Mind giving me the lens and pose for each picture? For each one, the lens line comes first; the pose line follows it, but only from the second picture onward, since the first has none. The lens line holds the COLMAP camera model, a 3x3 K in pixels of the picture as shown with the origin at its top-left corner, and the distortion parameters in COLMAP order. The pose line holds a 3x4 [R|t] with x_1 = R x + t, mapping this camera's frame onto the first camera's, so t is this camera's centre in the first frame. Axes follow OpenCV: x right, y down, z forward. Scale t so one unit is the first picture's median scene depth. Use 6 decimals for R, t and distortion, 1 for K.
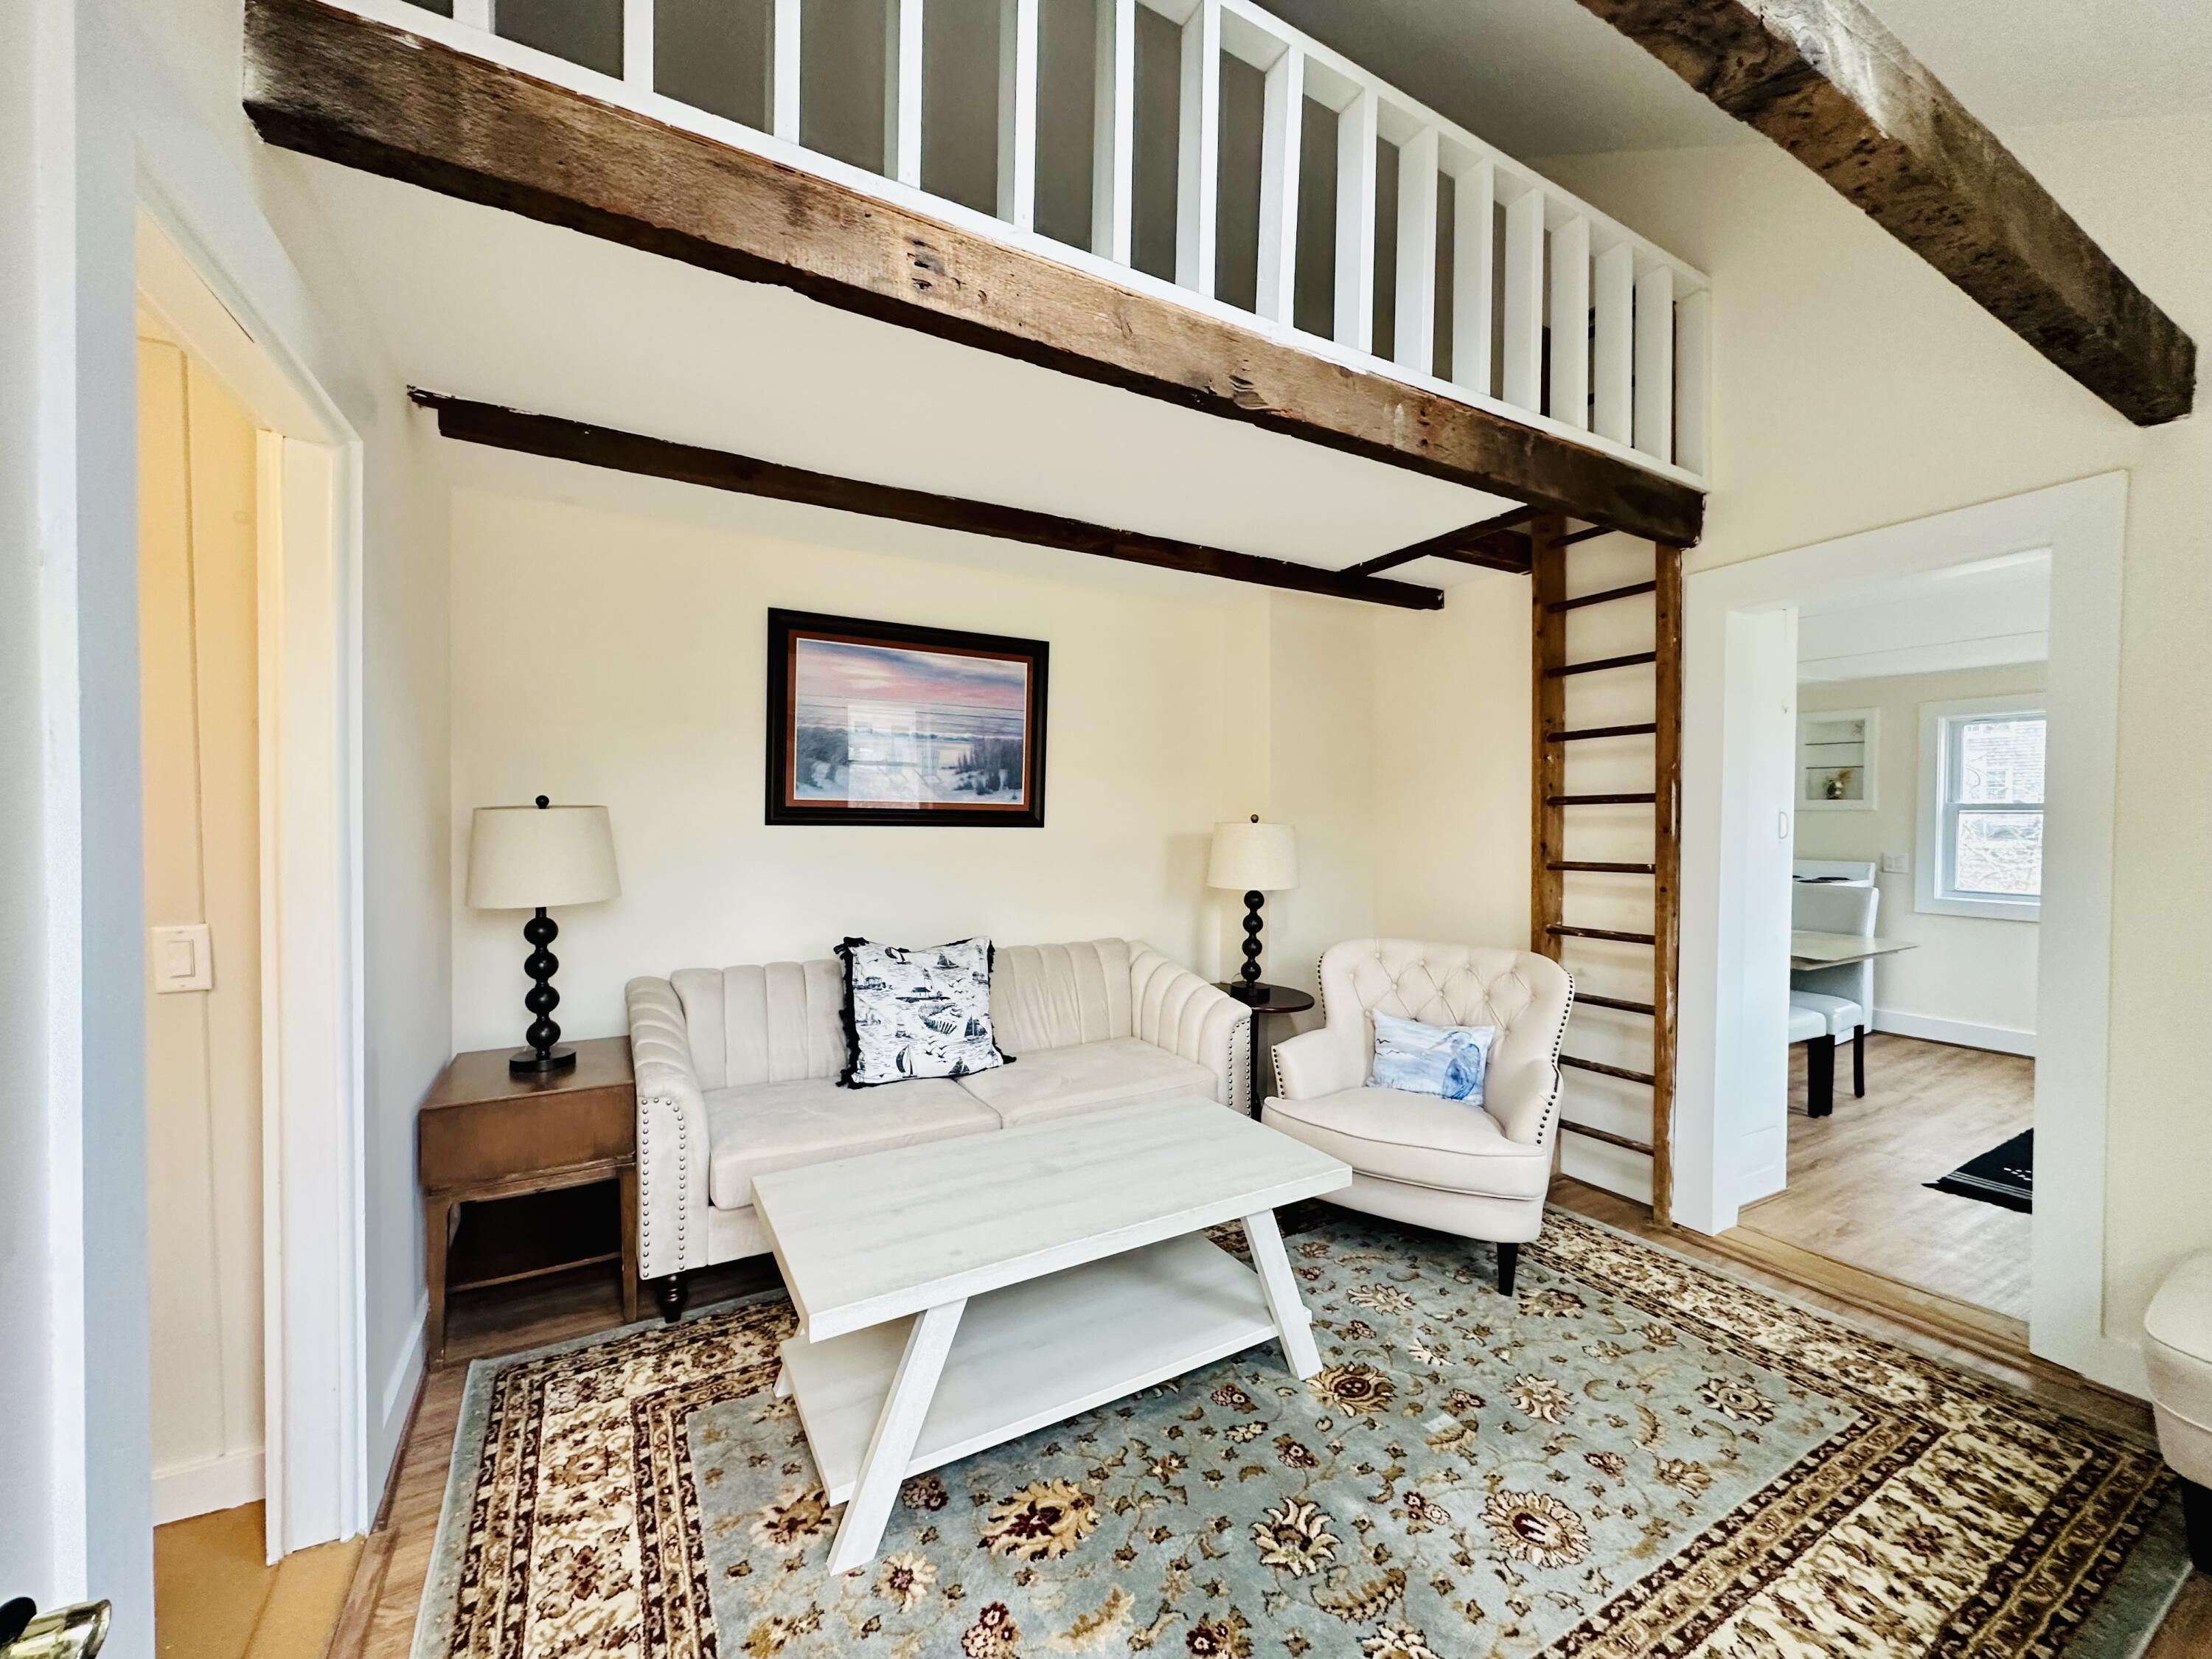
lens RADIAL K [[882.9, 0, 1106.0], [0, 882.9, 829.5], [0, 0, 1]] dist [-0.003325, 0.000853]
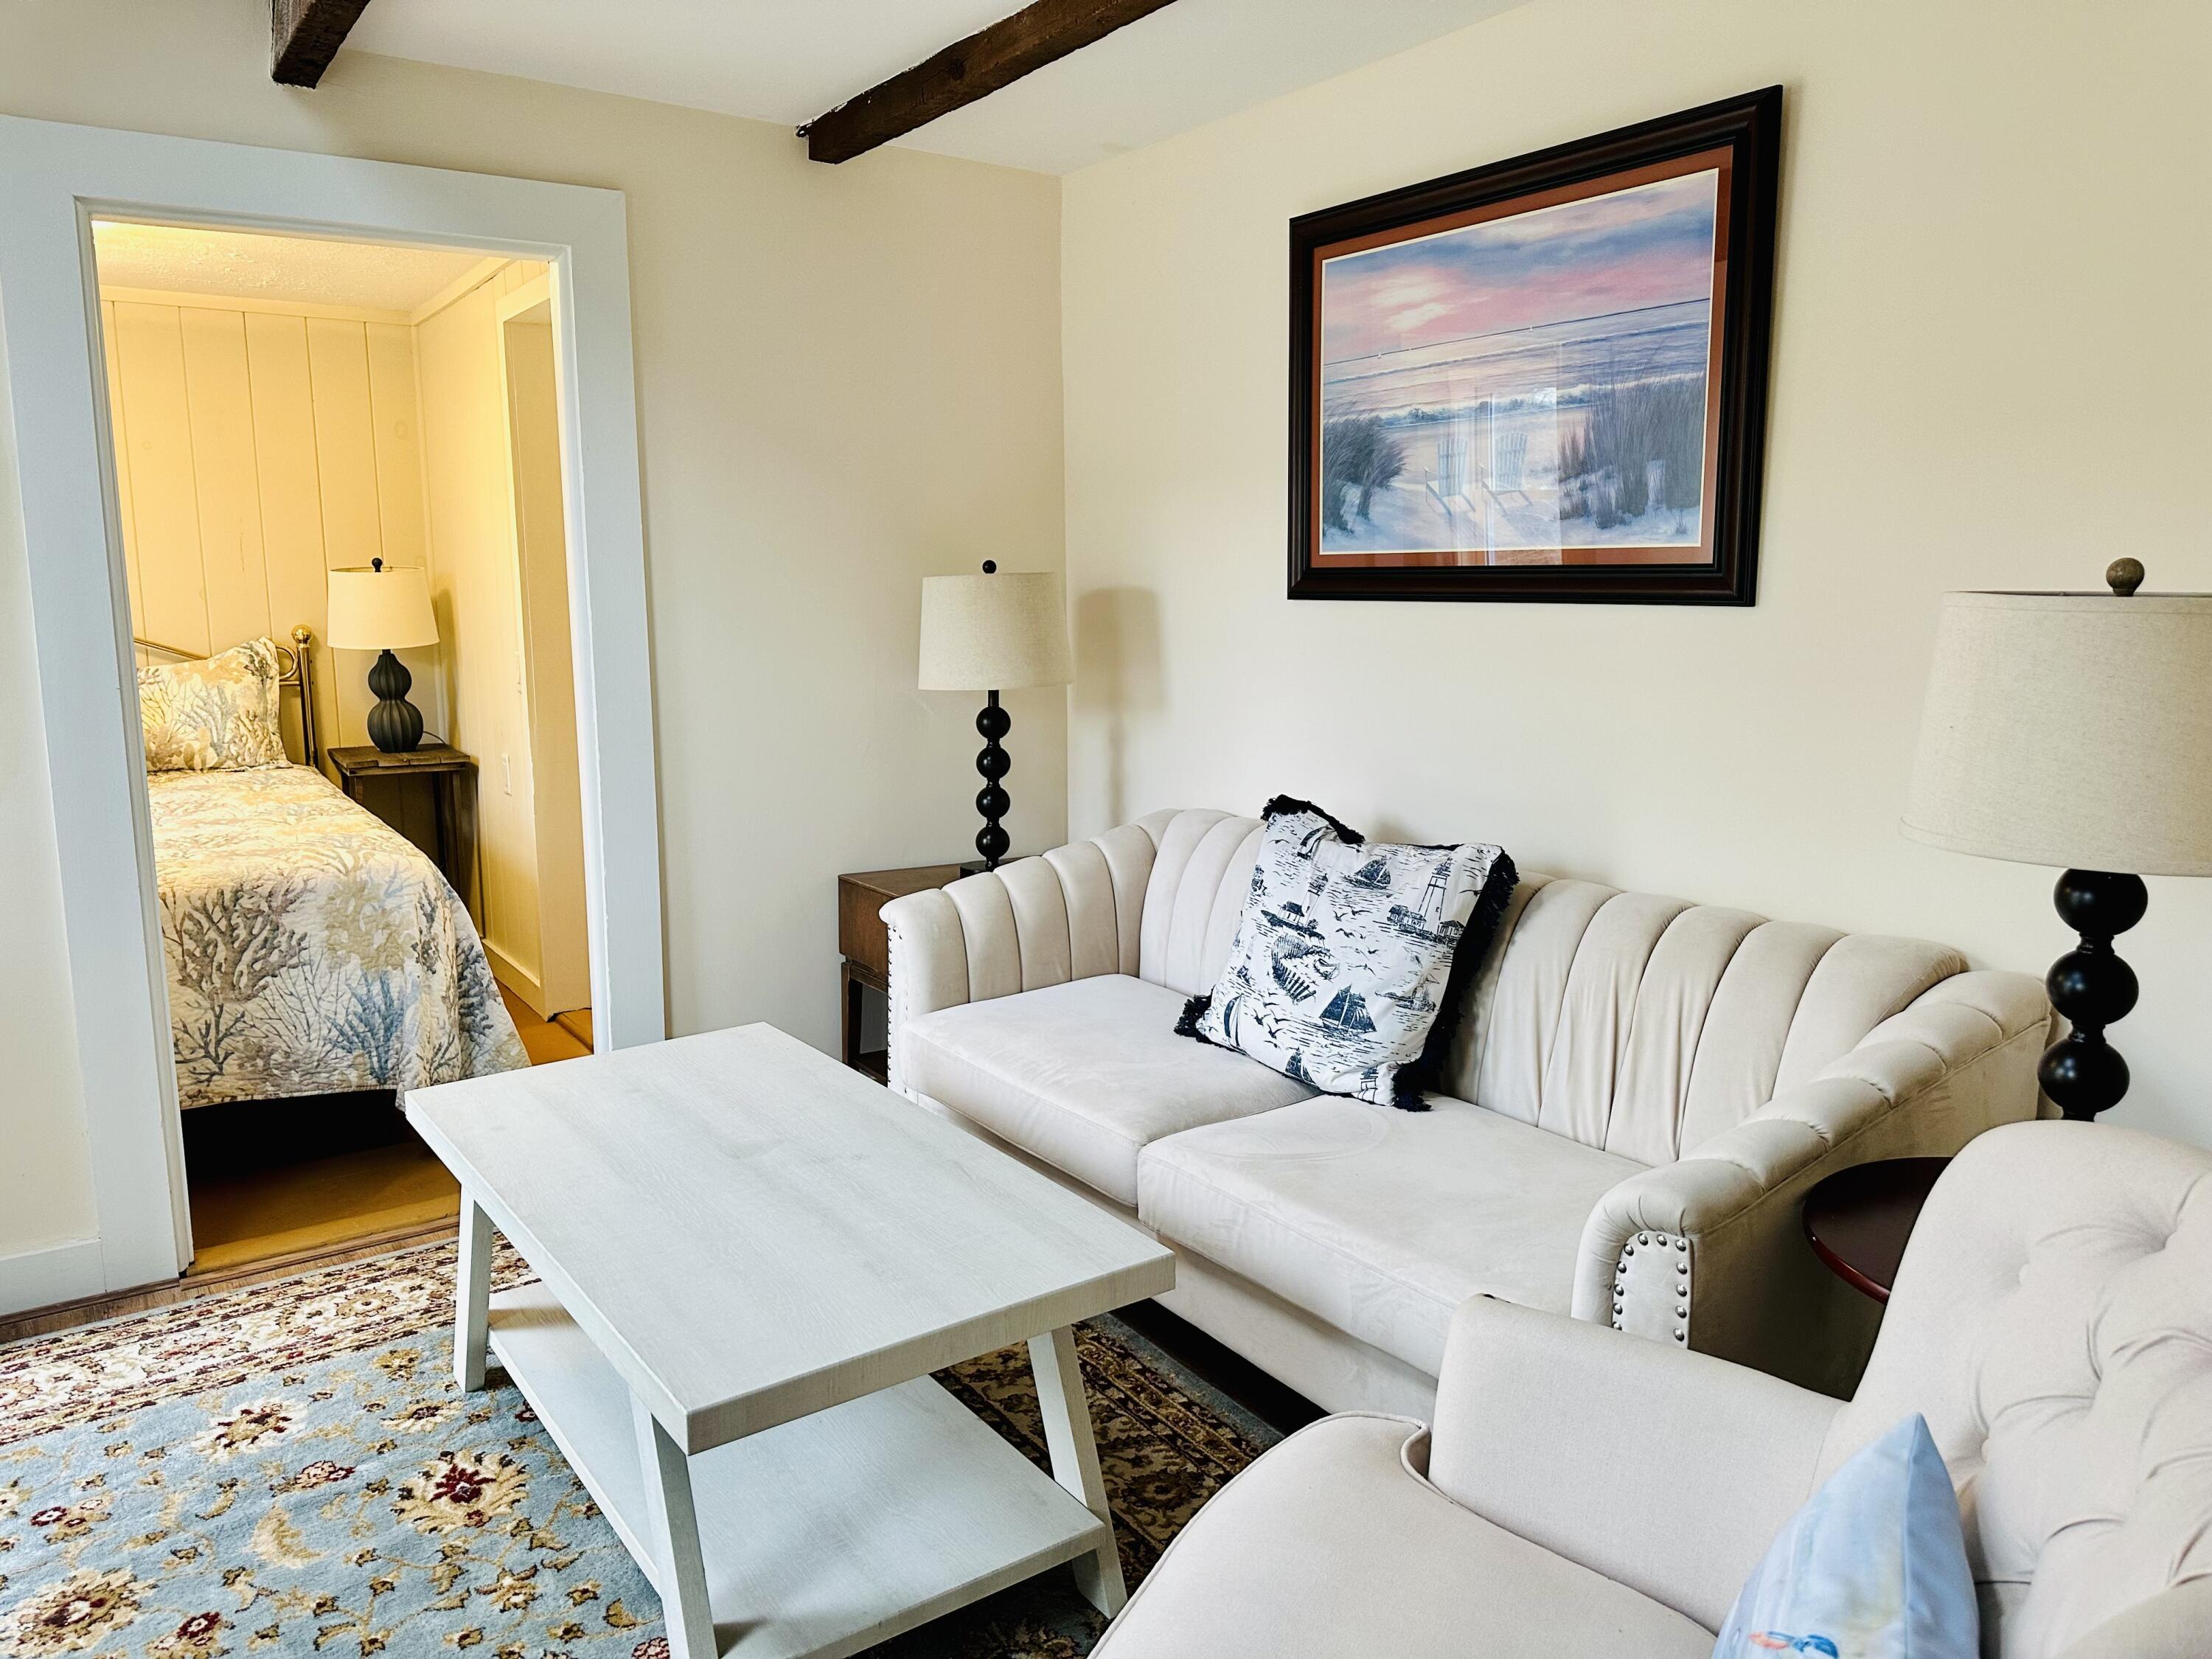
lens RADIAL K [[1539.6, 0, 1106.0], [0, 1539.6, 829.5], [0, 0, 1]] dist [0.120986, -0.168847]
pose [[0.090575, 0.146593, -0.985041, 0.857829], [-0.016337, 0.989193, 0.145708, -0.001386], [0.995756, 0.002895, 0.091991, 0.980736]]
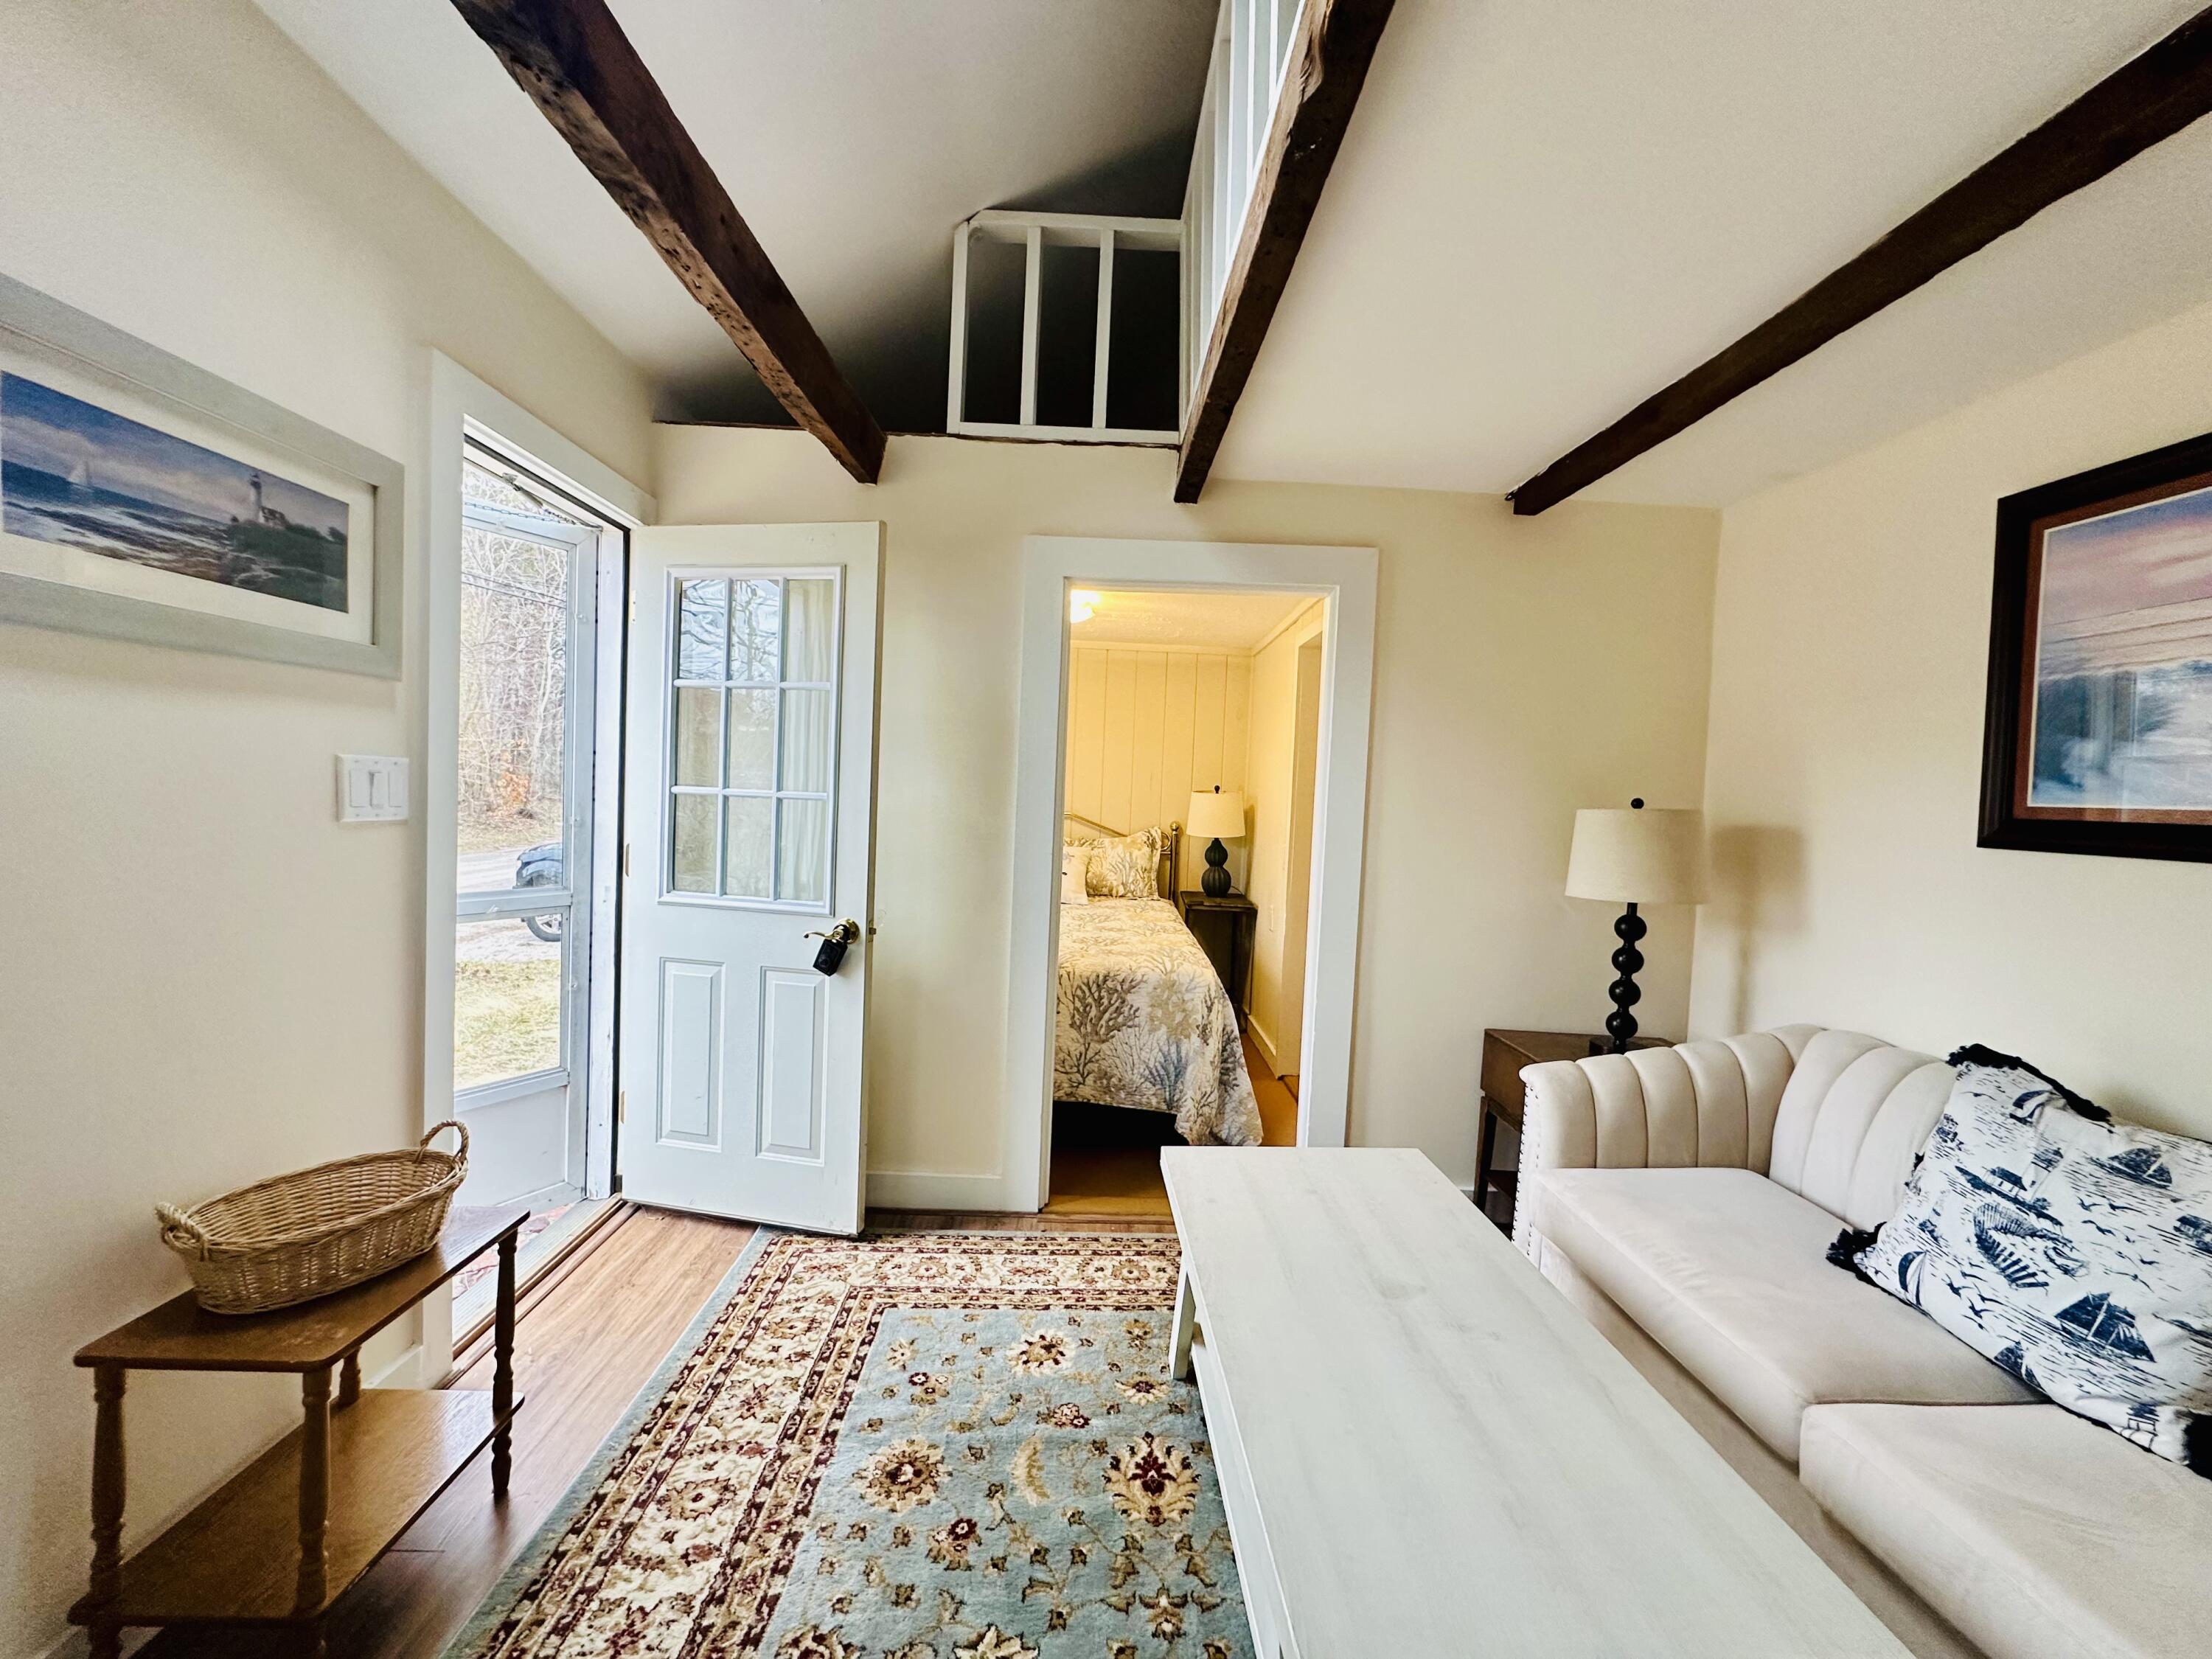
lens RADIAL K [[882.9, 0, 1106.0], [0, 882.9, 829.5], [0, 0, 1]] dist [-0.003325, 0.000853]
pose [[-0.467412, 0.006765, -0.884014, 0.581628], [-0.063861, 0.997100, 0.041397, -0.004996], [0.881730, 0.075803, -0.465624, 0.938147]]
